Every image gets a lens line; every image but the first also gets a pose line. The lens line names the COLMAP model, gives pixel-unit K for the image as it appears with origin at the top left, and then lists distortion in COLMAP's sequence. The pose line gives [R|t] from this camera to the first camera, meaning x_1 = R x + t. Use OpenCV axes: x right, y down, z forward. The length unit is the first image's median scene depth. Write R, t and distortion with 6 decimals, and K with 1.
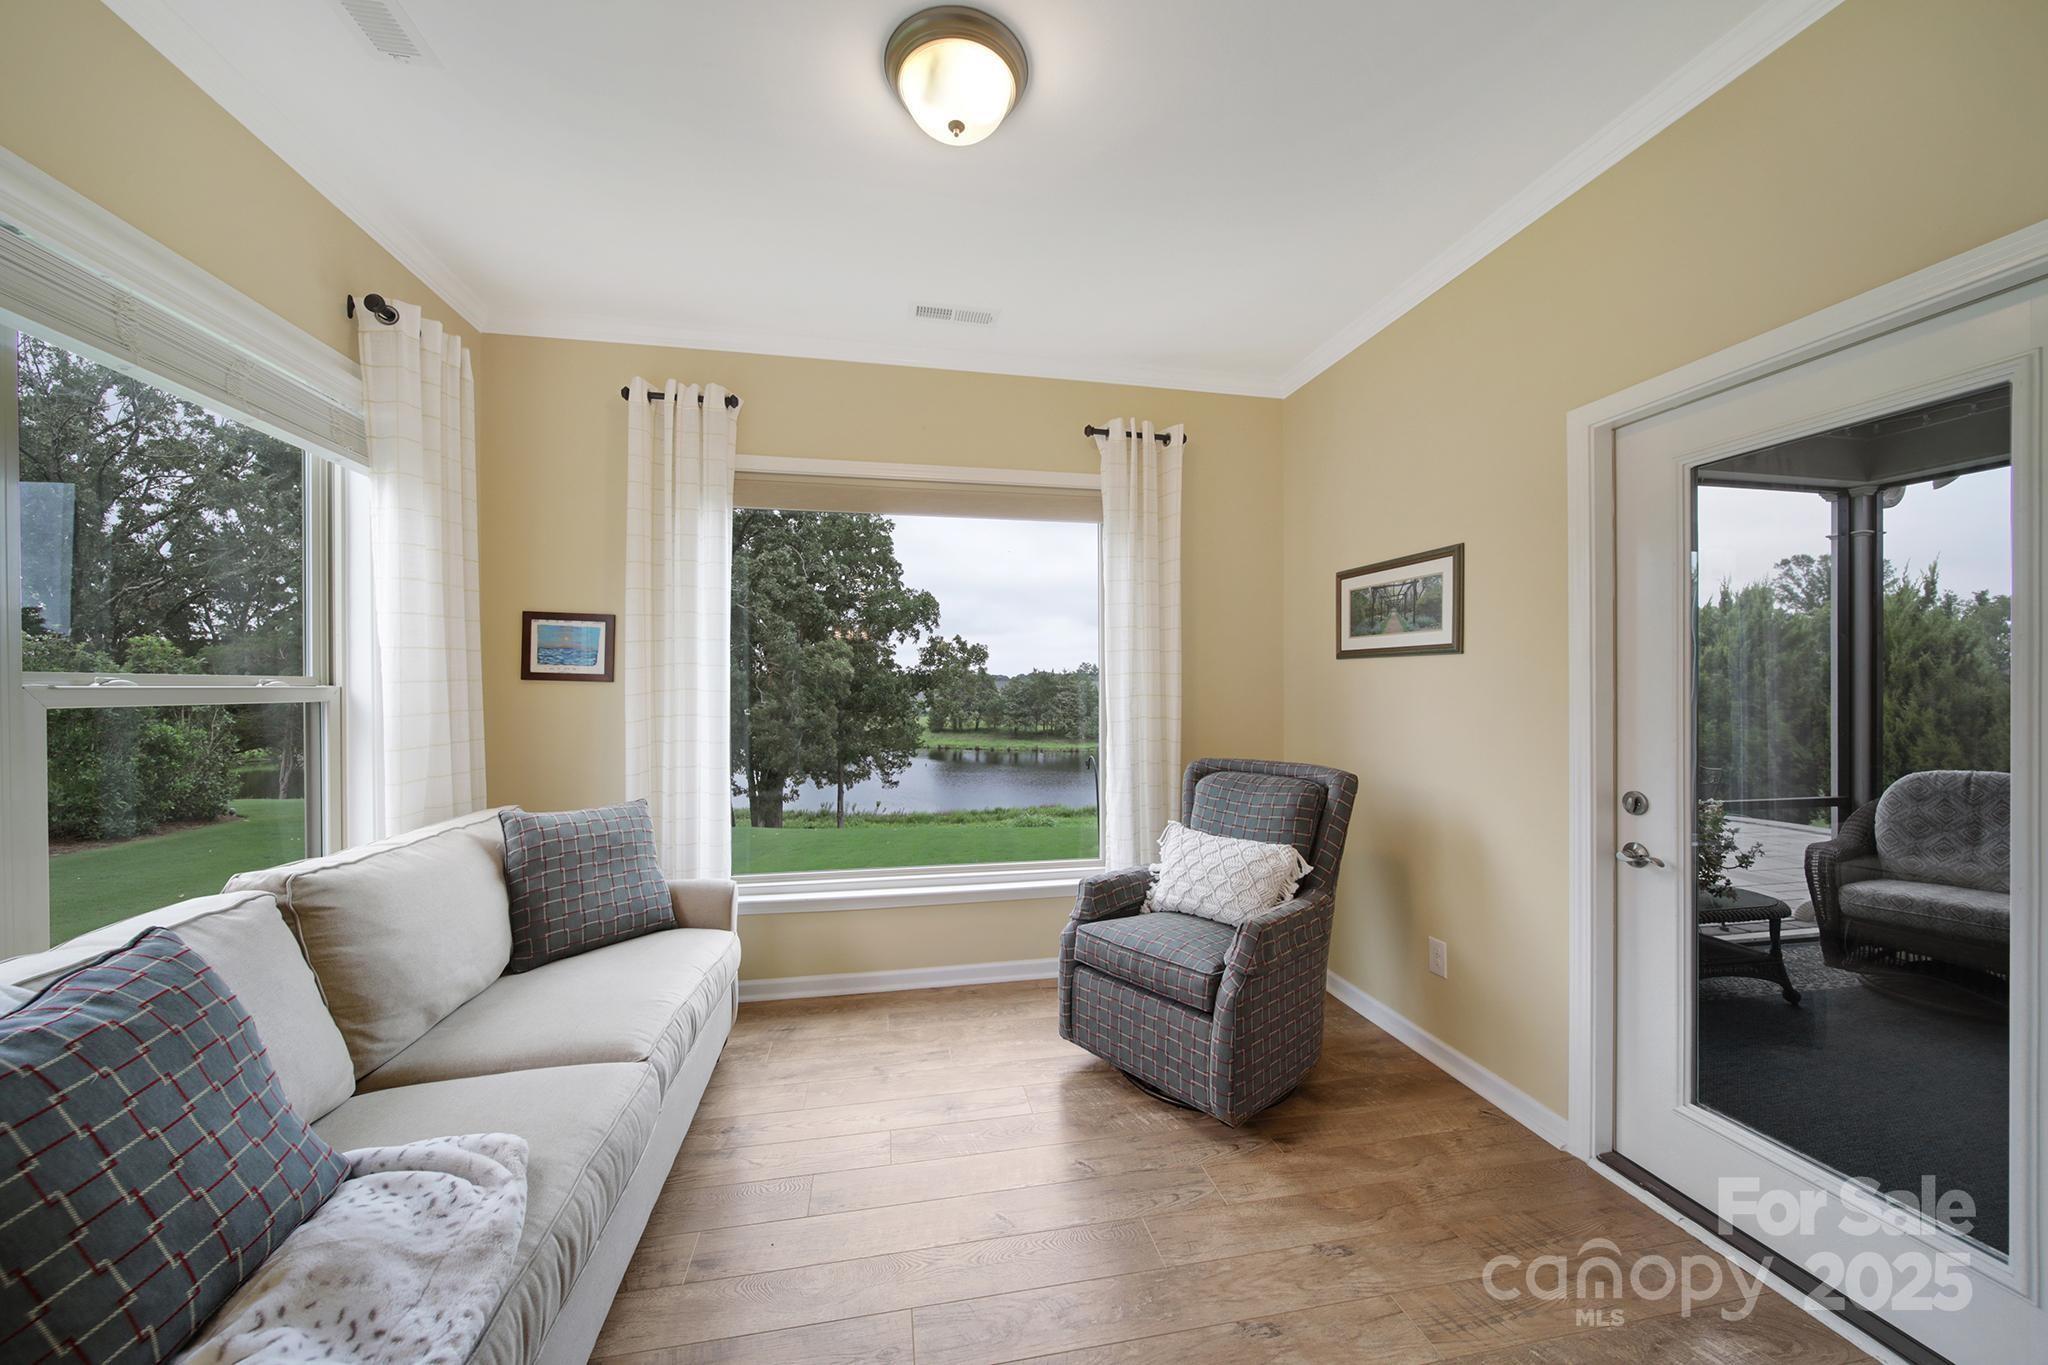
lens RADIAL K [[725.5, 0, 1023.7], [0, 725.5, 695.4], [0, 0, 1]] dist [-0.000052, -0.000102]
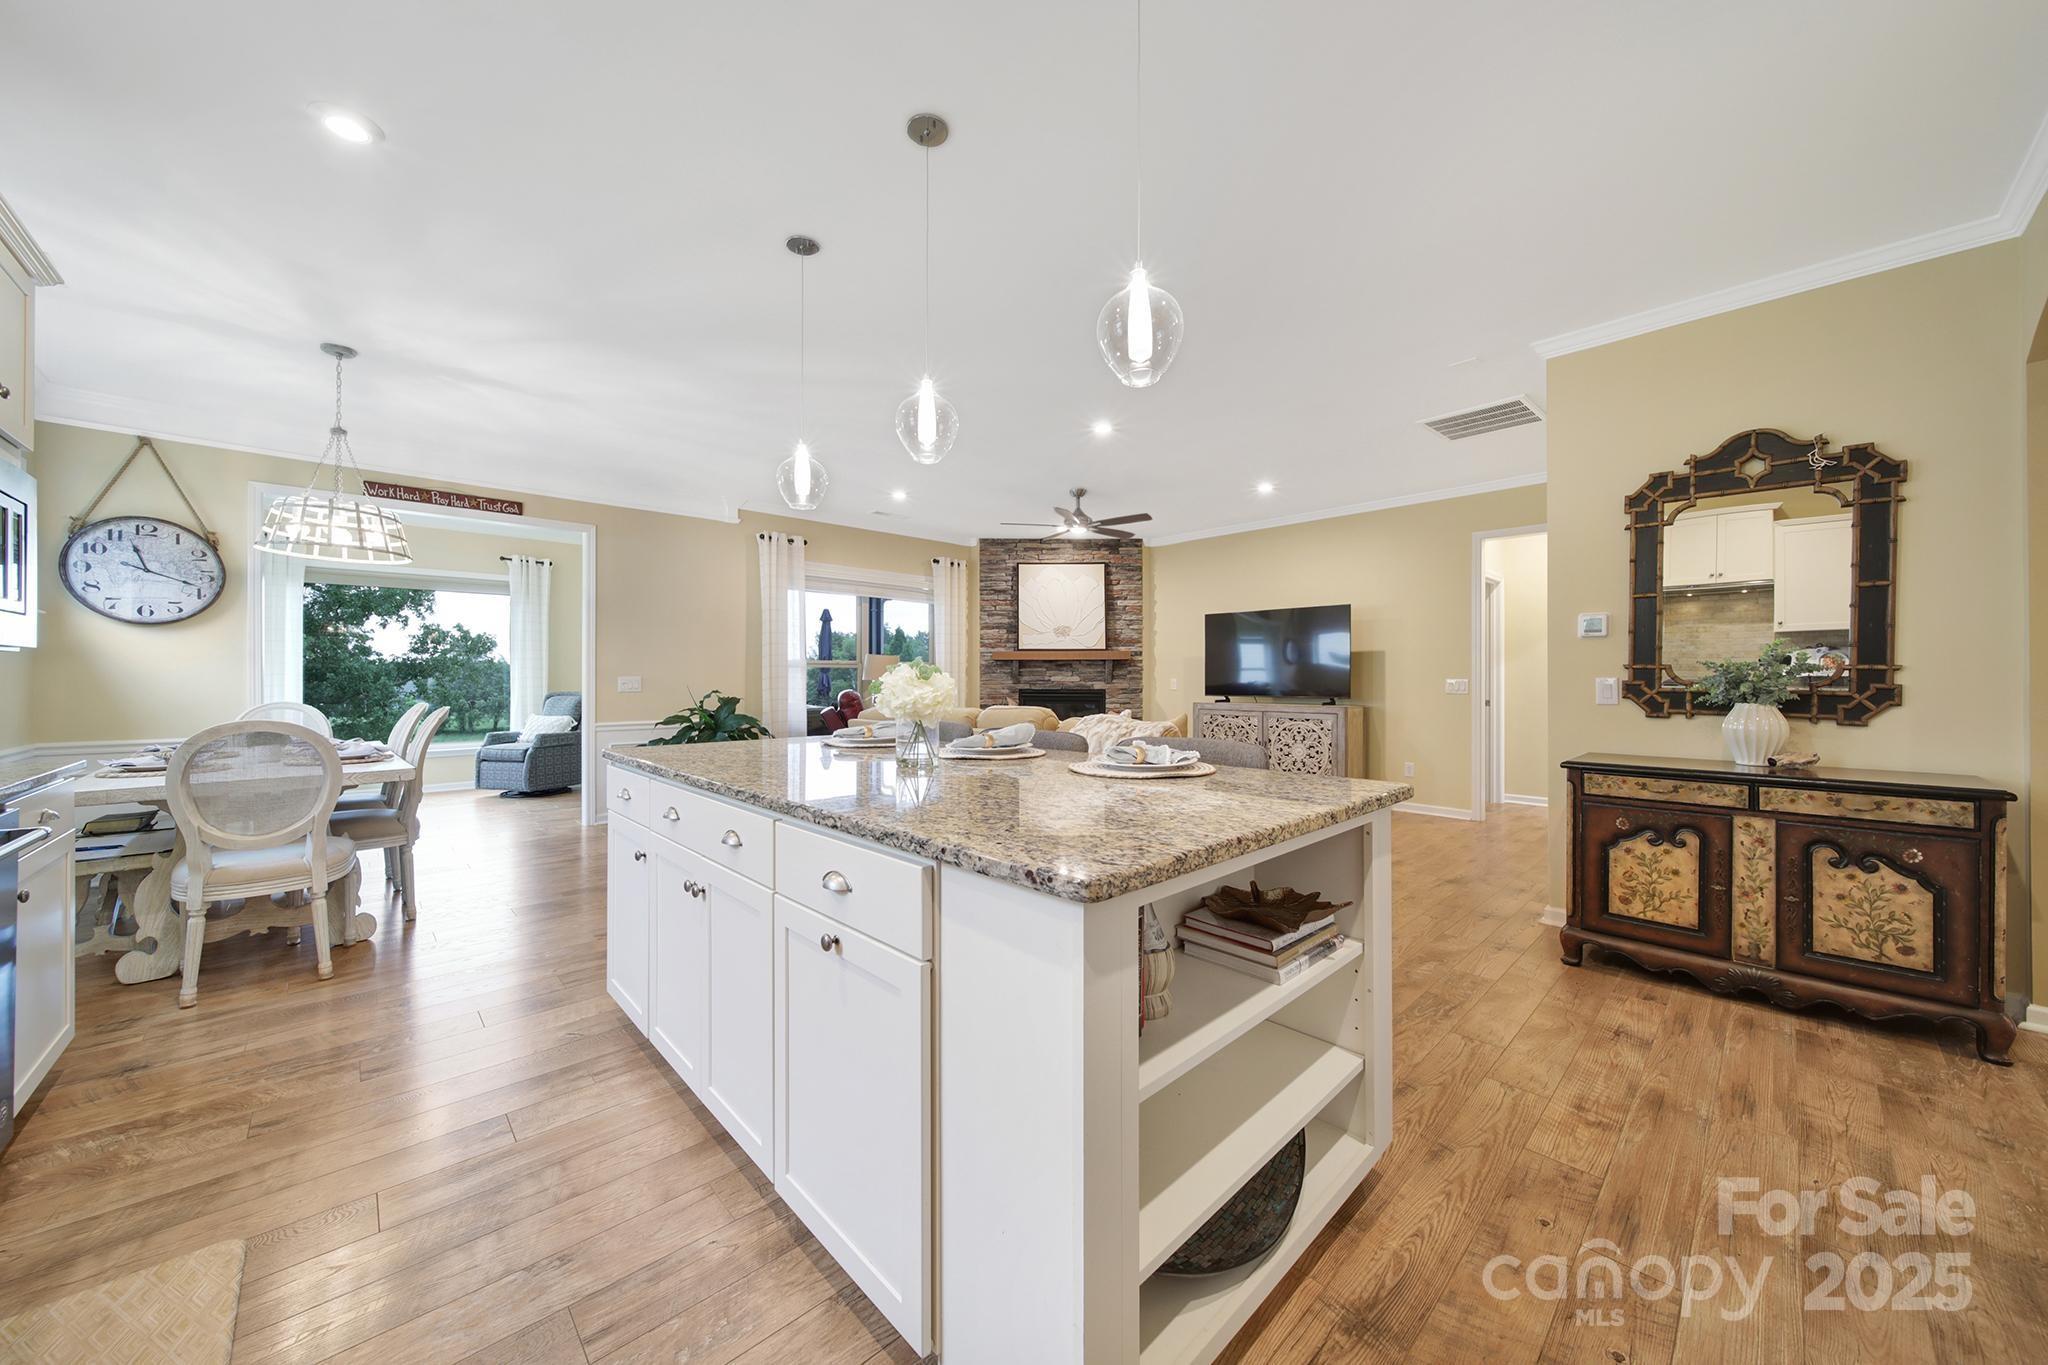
lens RADIAL K [[719.5, 0, 1026.2], [0, 719.5, 677.9], [0, 0, 1]] dist [-0.000451, -0.001358]
pose [[0.842911, 0.001094, 0.538052, 0.298844], [0.007002, 0.999891, -0.013002, 0.082654], [-0.538008, 0.014727, 0.842811, -2.122170]]
